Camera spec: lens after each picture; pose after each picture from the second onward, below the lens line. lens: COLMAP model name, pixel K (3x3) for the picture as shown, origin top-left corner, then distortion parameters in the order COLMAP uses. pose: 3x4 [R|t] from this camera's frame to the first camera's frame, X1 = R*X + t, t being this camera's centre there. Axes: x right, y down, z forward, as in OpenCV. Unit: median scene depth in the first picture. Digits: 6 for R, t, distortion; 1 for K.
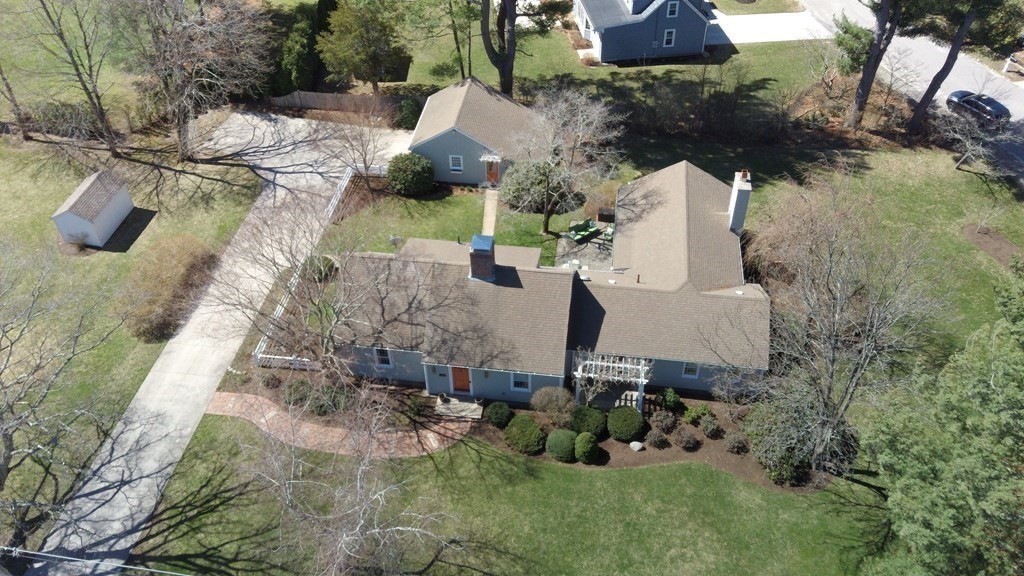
lens RADIAL K [[833.1, 0, 512.0], [0, 833.1, 288.0], [0, 0, 1]] dist [0.027629, -0.016602]
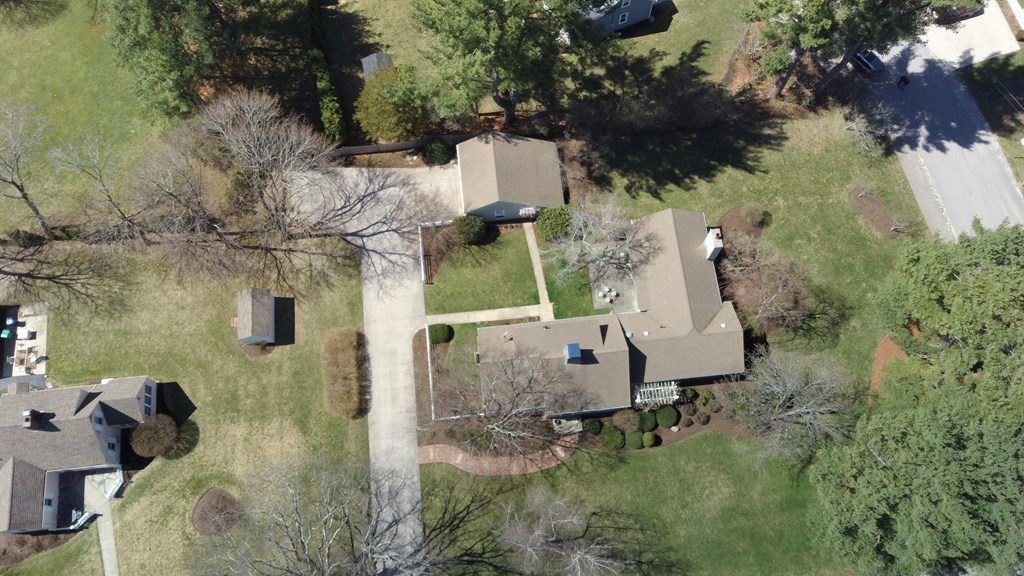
lens RADIAL K [[833.1, 0, 512.0], [0, 833.1, 288.0], [0, 0, 1]] dist [0.027629, -0.016602]
pose [[0.969708, -0.230021, 0.082197, -0.251975], [0.161136, 0.855286, 0.492465, -0.955161], [-0.183579, -0.464302, 0.866442, -0.308480]]
